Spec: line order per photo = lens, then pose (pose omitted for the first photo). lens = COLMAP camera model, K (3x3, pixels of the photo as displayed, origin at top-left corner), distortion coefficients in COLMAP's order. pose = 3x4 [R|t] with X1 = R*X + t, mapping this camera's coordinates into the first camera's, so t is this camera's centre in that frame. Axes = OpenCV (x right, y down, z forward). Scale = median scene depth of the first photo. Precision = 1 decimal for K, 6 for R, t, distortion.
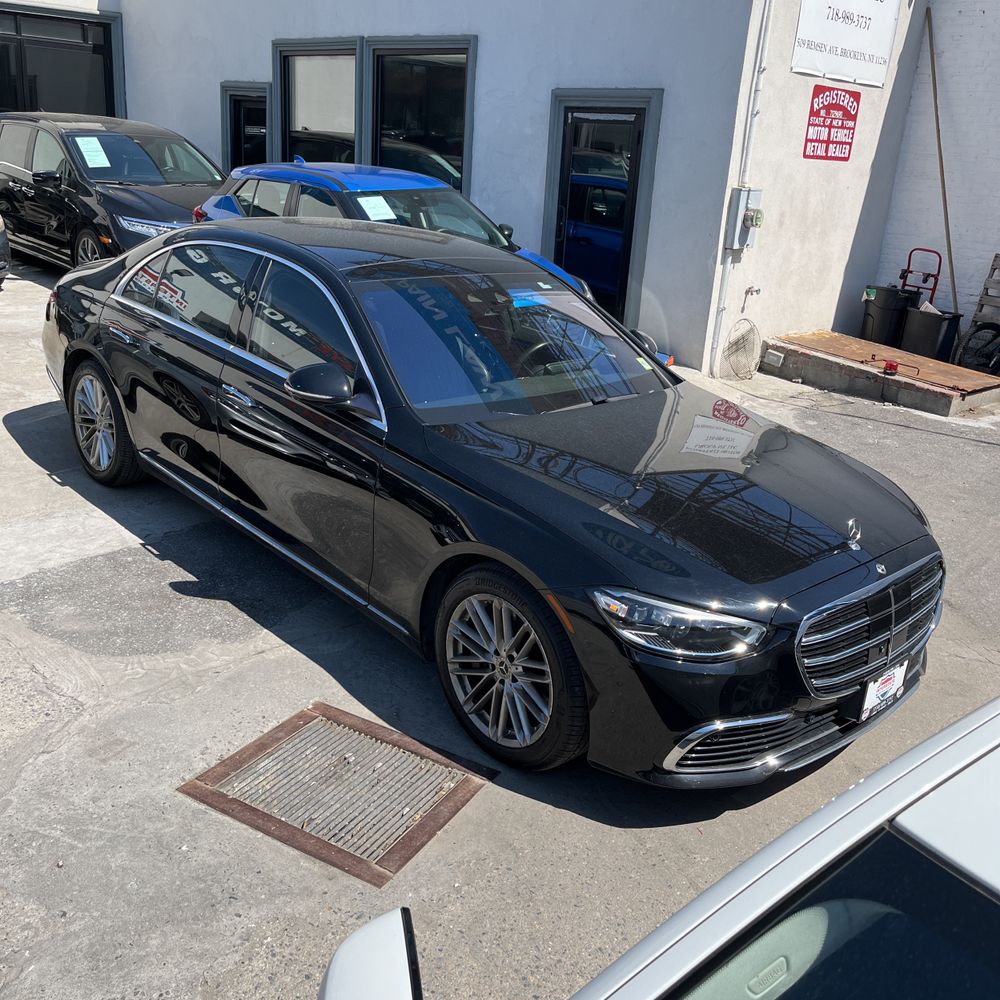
lens RADIAL K [[1011.4, 0, 503.8], [0, 1011.4, 490.3], [0, 0, 1]] dist [0.022279, 0.000000]
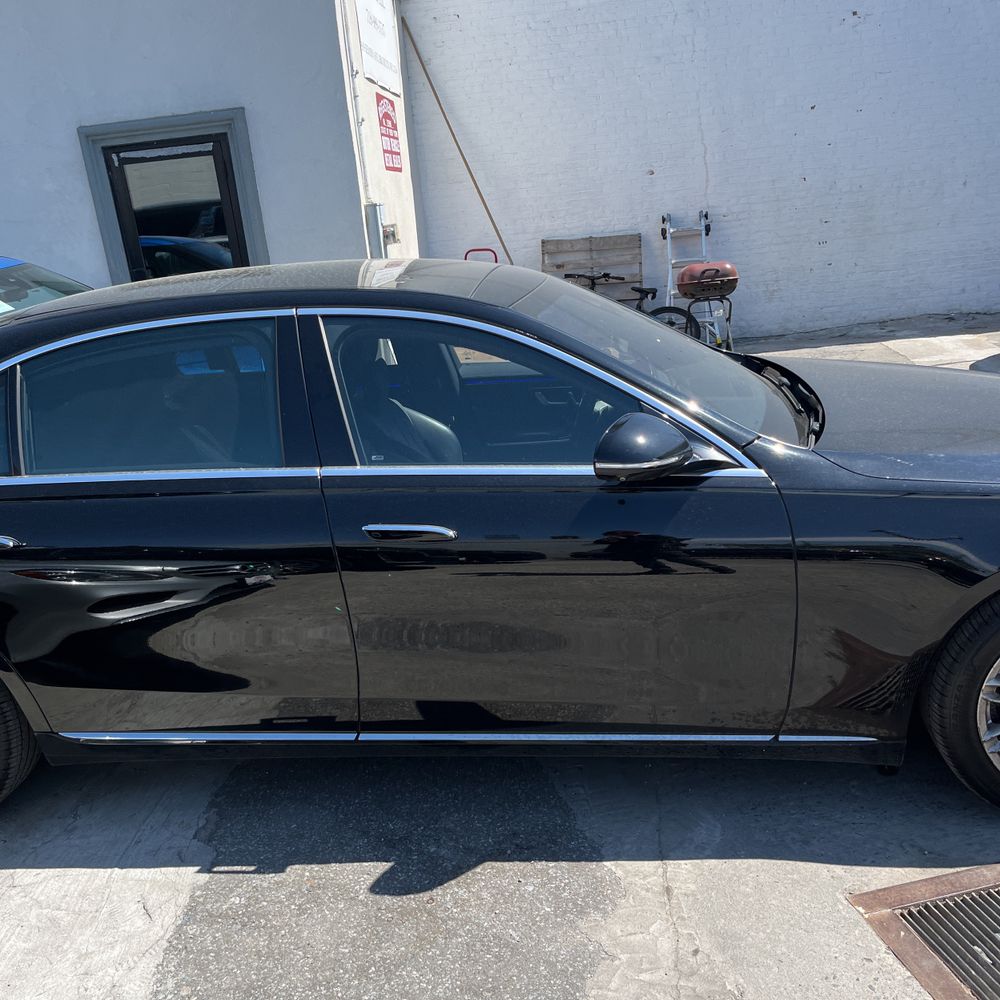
lens RADIAL K [[1011.4, 0, 519.6], [0, 1011.4, 501.9], [0, 0, 1]] dist [0.022279, 0.000000]
pose [[0.744545, -0.320349, 0.585686, -0.255262], [0.351059, 0.934119, 0.064651, -0.057652], [-0.567811, 0.157475, 0.807955, 0.220175]]
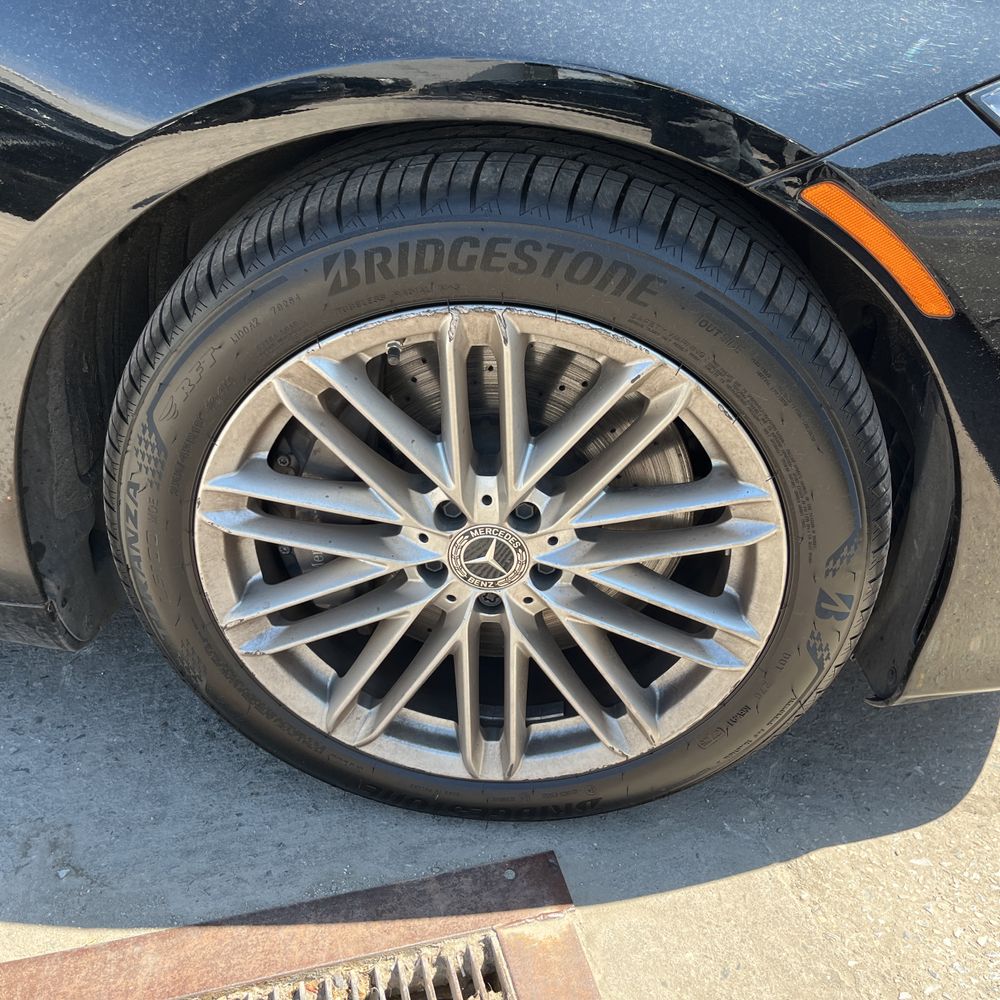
lens RADIAL K [[1011.4, 0, 498.7], [0, 1011.4, 501.6], [0, 0, 1]] dist [0.022279, 0.000000]
pose [[0.724581, -0.419716, 0.546645, -0.051598], [0.235275, 0.896162, 0.376218, 0.021384], [-0.647787, -0.143988, 0.748090, 0.288691]]
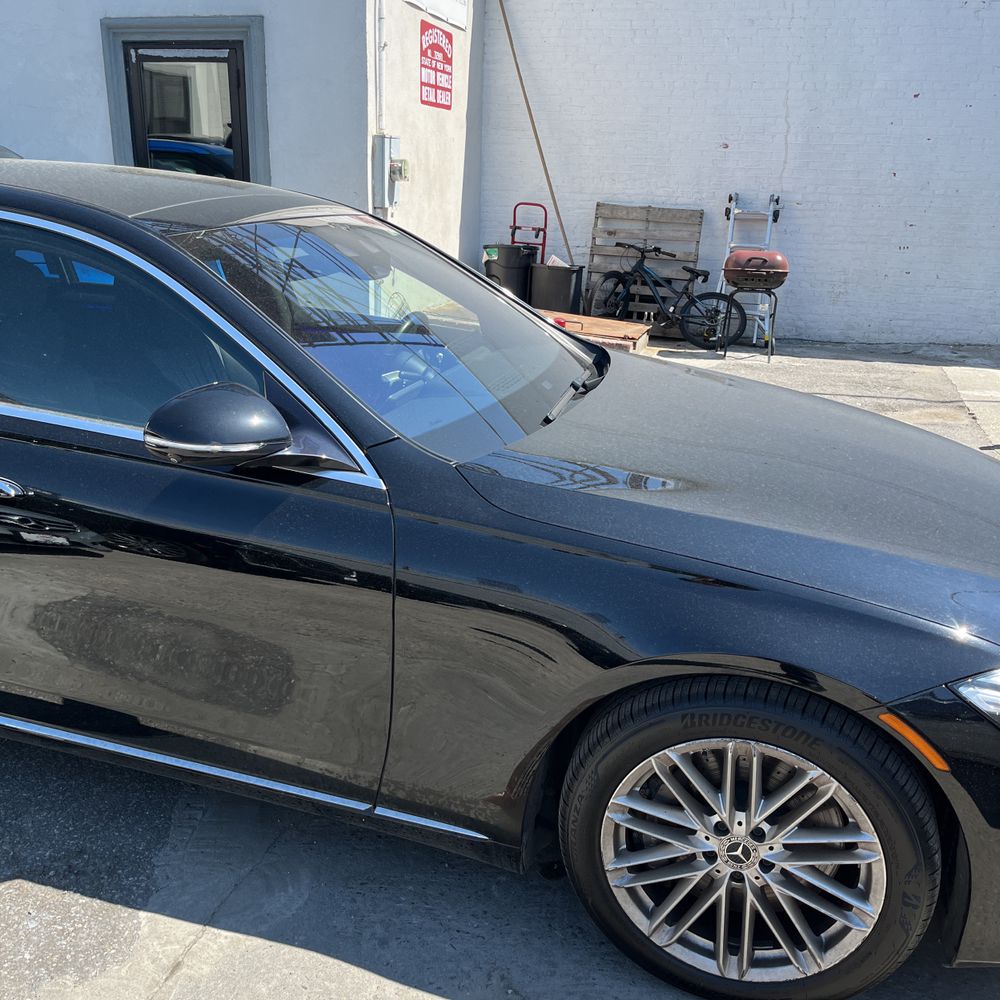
lens RADIAL K [[1011.4, 0, 503.8], [0, 1011.4, 490.0], [0, 0, 1]] dist [0.022279, 0.000000]
pose [[0.859566, -0.195121, 0.472308, -0.125290], [0.193161, 0.979723, 0.053206, -0.029545], [-0.473113, 0.045497, 0.879826, 0.199473]]
